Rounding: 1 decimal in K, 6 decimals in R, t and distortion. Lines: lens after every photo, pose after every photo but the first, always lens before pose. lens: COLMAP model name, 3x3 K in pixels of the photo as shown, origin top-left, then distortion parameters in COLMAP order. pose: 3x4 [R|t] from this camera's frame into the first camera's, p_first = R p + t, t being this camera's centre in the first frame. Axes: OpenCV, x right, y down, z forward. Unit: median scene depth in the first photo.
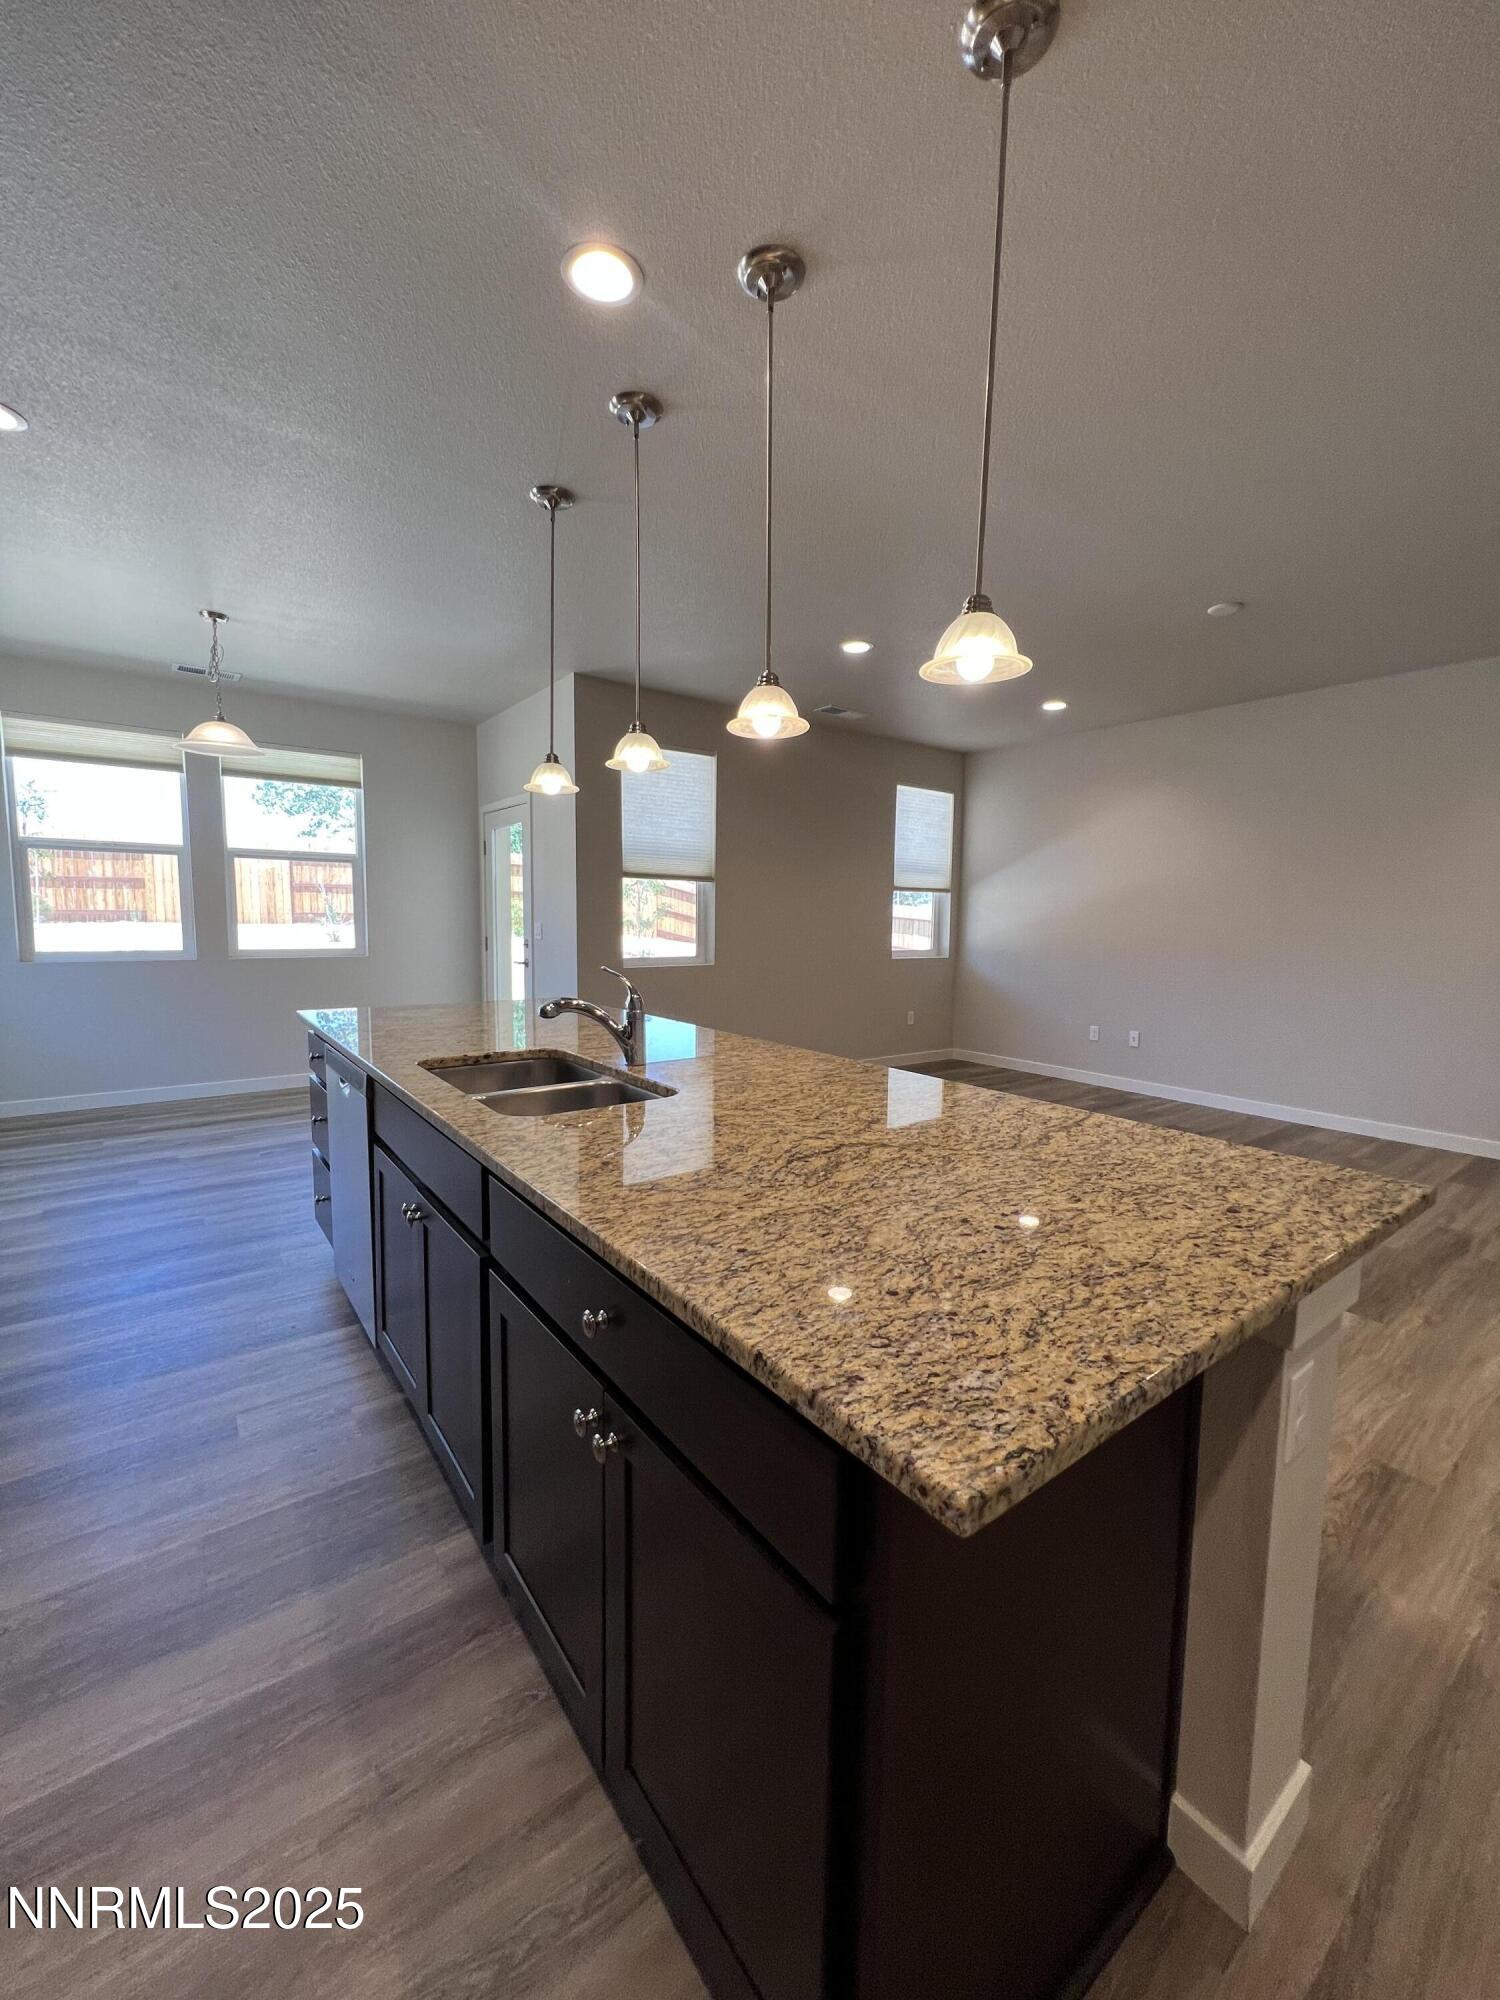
lens RADIAL K [[800.3, 0, 757.7], [0, 800.3, 998.4], [0, 0, 1]] dist [-0.004128, 0.000654]
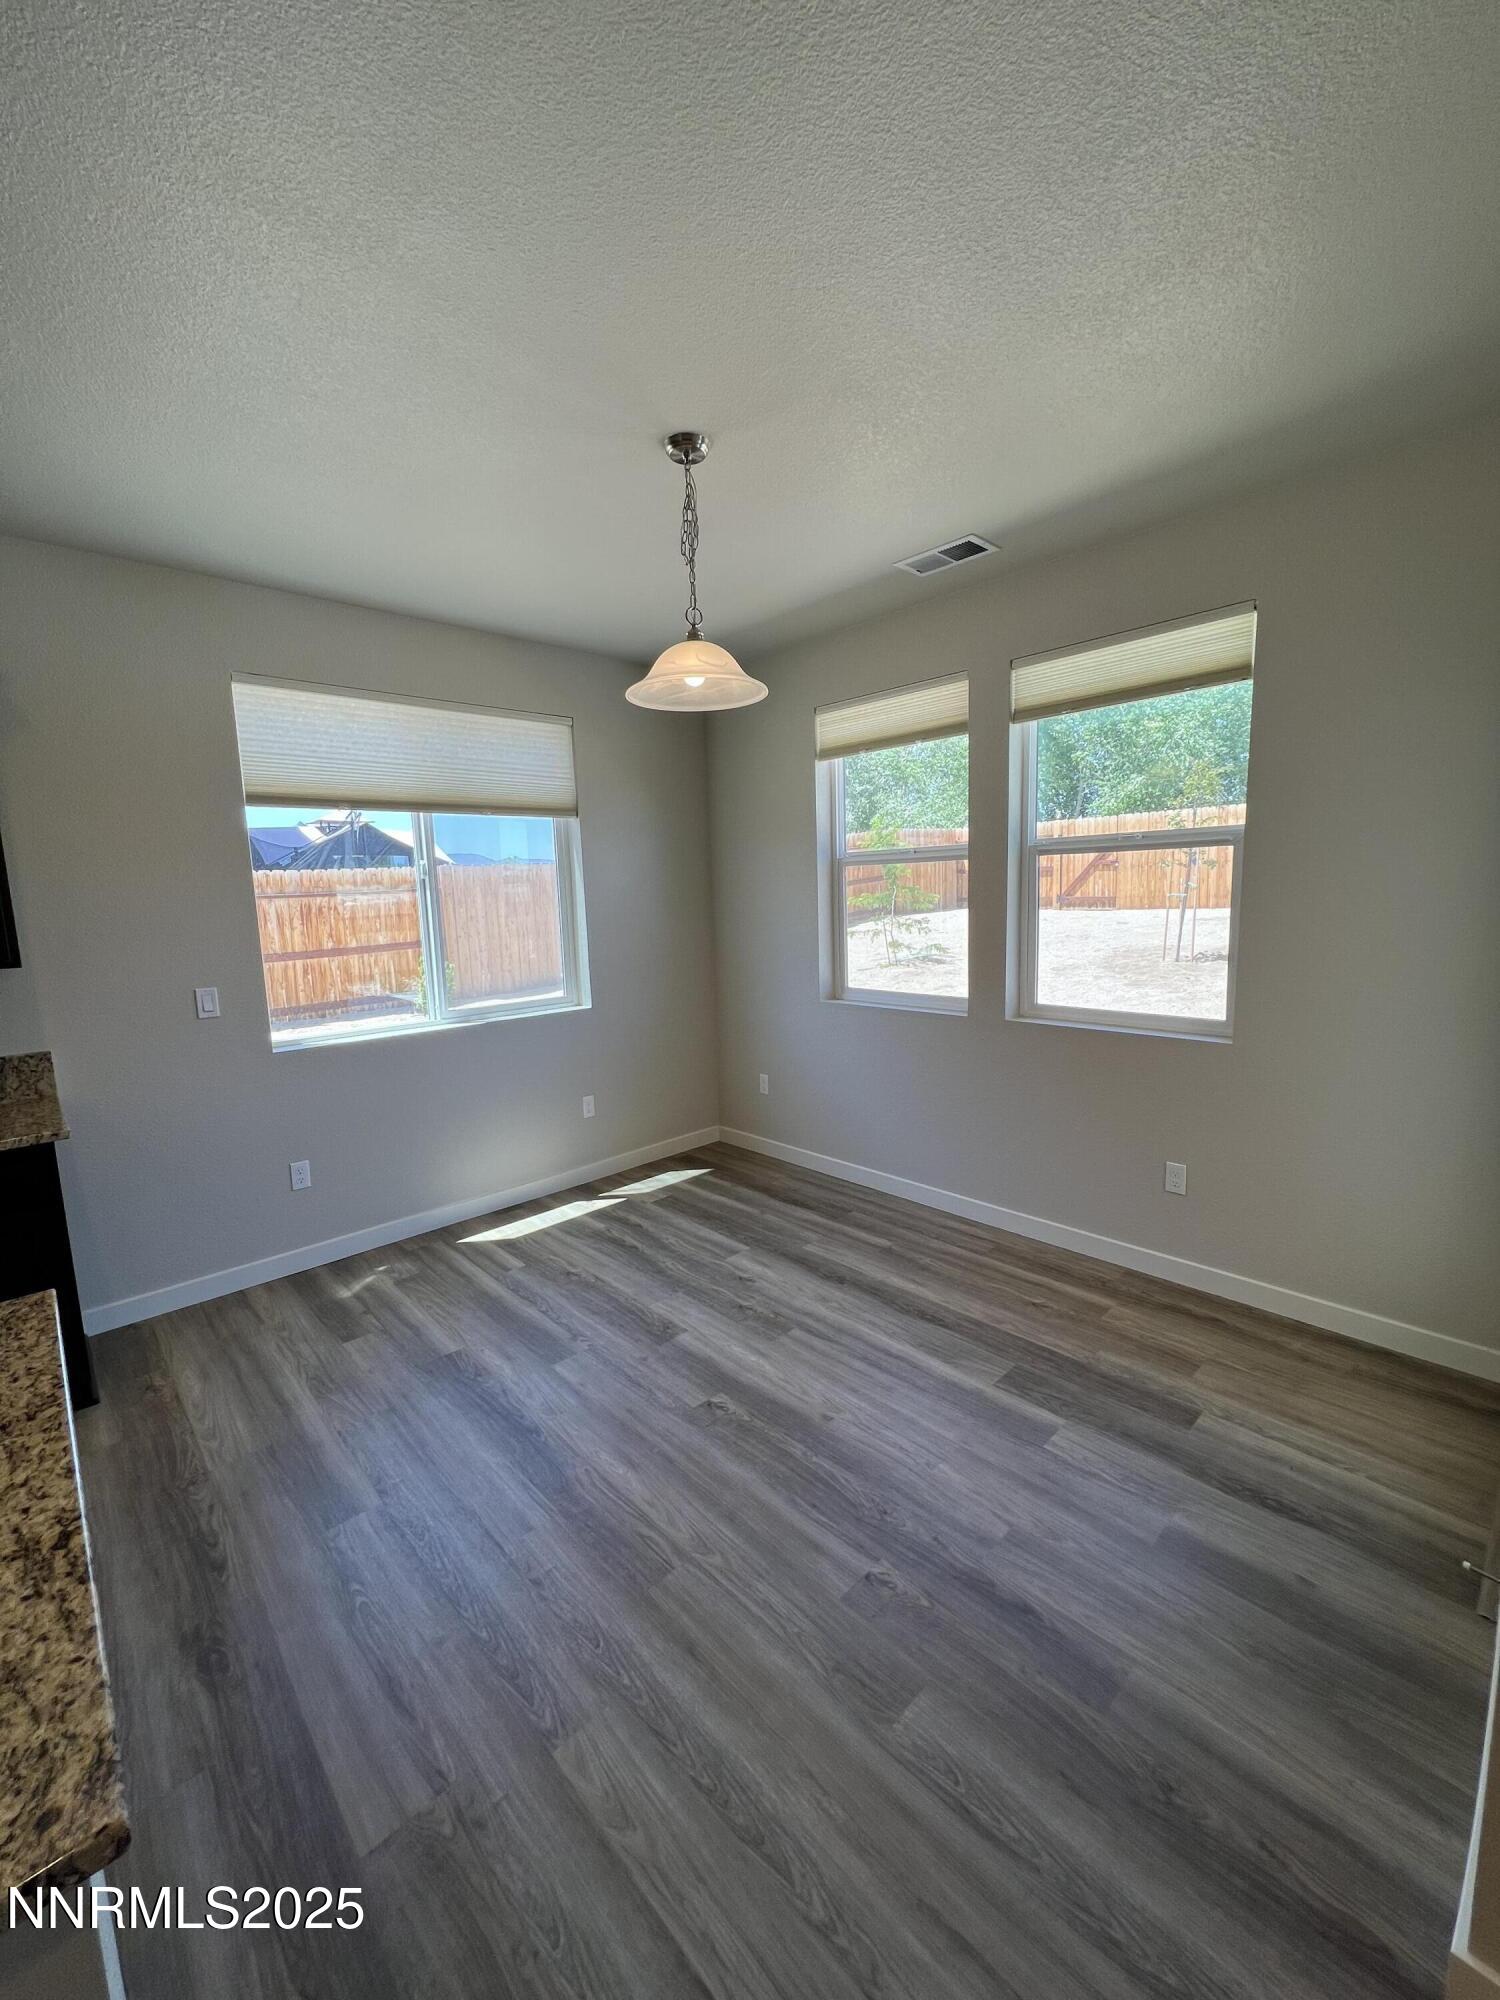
lens RADIAL K [[800.3, 0, 757.7], [0, 800.3, 998.4], [0, 0, 1]] dist [-0.004128, 0.000654]
pose [[0.109278, 0.115936, -0.987227, -0.065154], [-0.071132, 0.991541, 0.108568, -0.121551], [0.991463, 0.058360, 0.116601, 0.739592]]
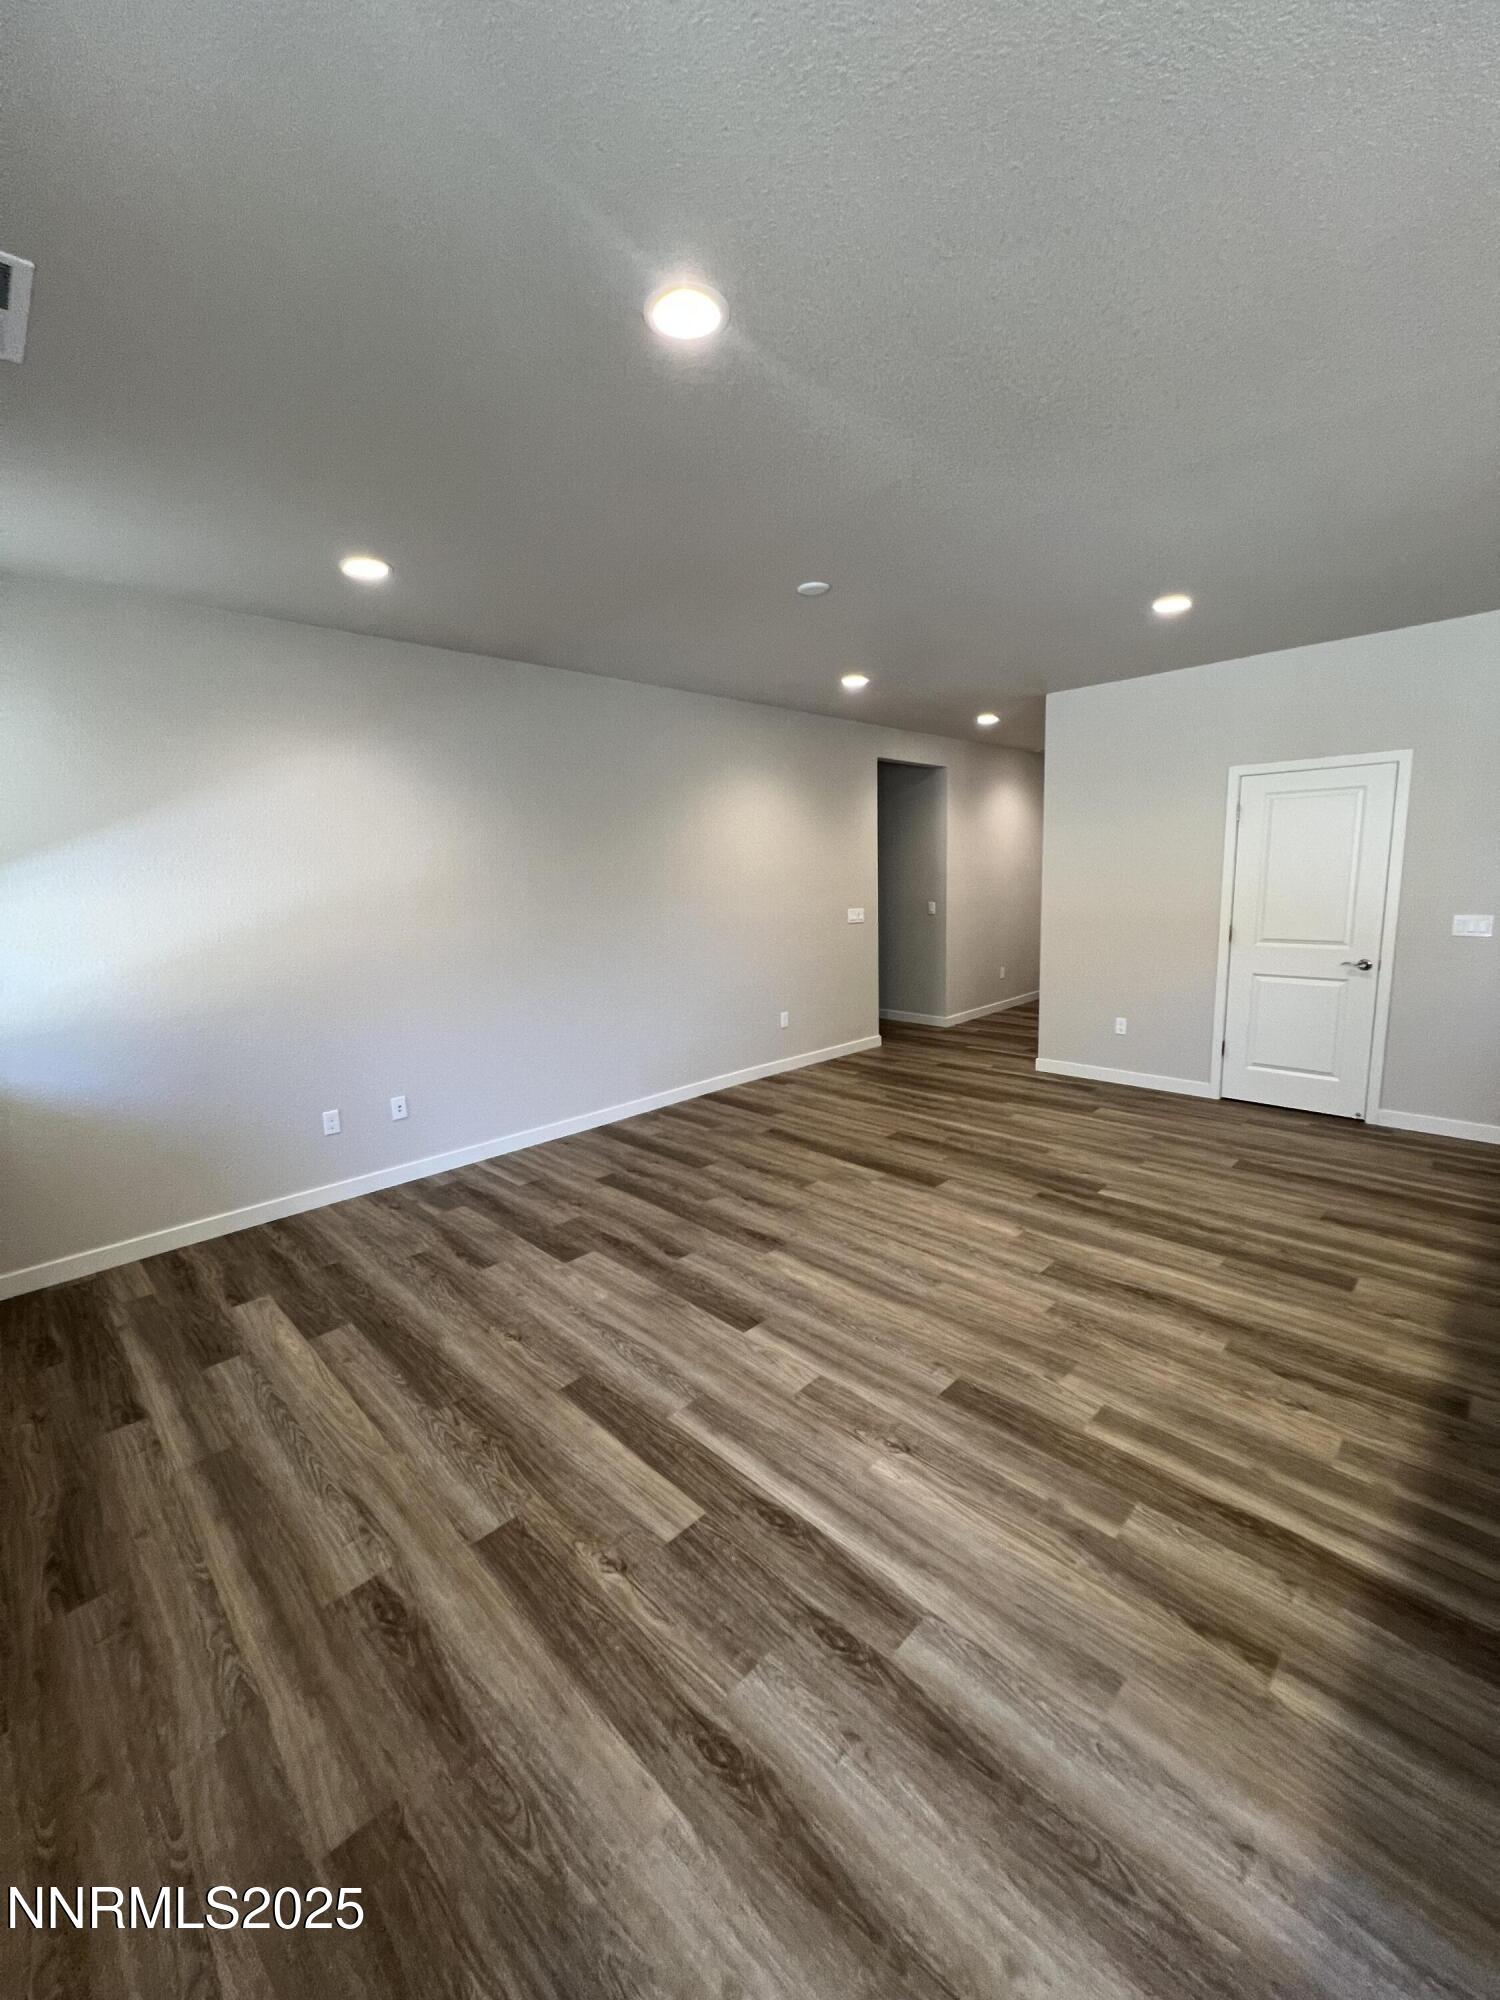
lens RADIAL K [[800.3, 0, 757.7], [0, 800.3, 998.4], [0, 0, 1]] dist [-0.004128, 0.000654]
pose [[-0.135602, -0.167704, 0.976467, -0.255329], [0.131688, 0.973775, 0.185529, -0.142543], [-0.981973, 0.153747, -0.109961, 0.842140]]
